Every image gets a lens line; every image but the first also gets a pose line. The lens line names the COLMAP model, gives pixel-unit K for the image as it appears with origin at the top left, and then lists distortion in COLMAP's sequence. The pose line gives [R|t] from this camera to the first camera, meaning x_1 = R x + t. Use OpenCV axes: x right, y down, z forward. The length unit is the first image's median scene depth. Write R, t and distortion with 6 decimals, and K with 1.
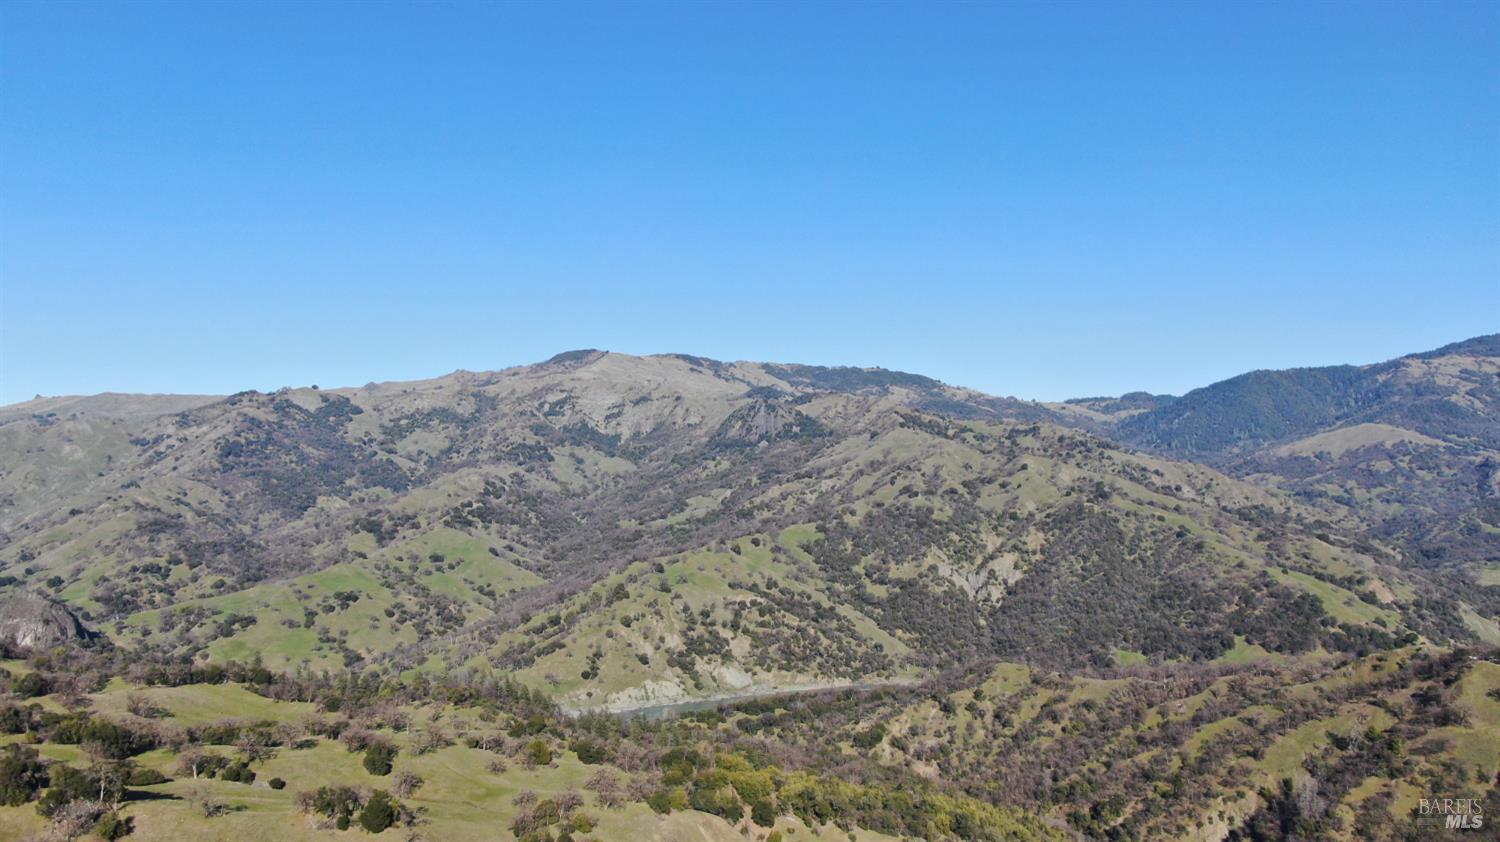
lens RADIAL K [[1089.9, 0, 750.1], [0, 1089.9, 423.7], [0, 0, 1]] dist [-0.012796, -0.000103]
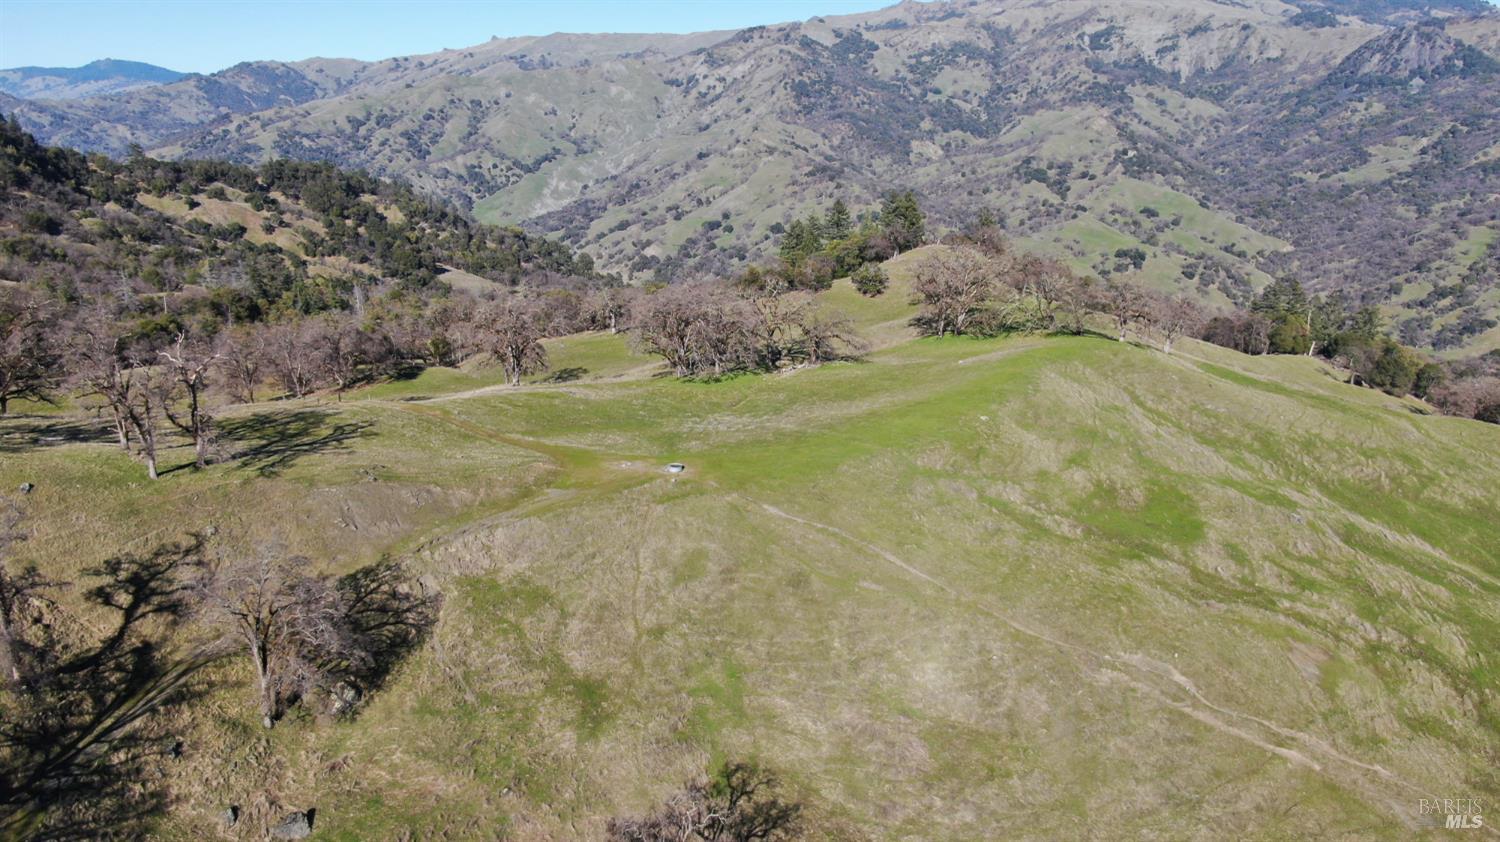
lens RADIAL K [[1089.9, 0, 750.1], [0, 1089.9, 421.2], [0, 0, 1]] dist [-0.012796, -0.000103]
pose [[0.964836, 0.072849, -0.252554, -0.214448], [0.010059, 0.949890, 0.312422, 0.000845], [0.262658, -0.303977, 0.915756, 0.014872]]
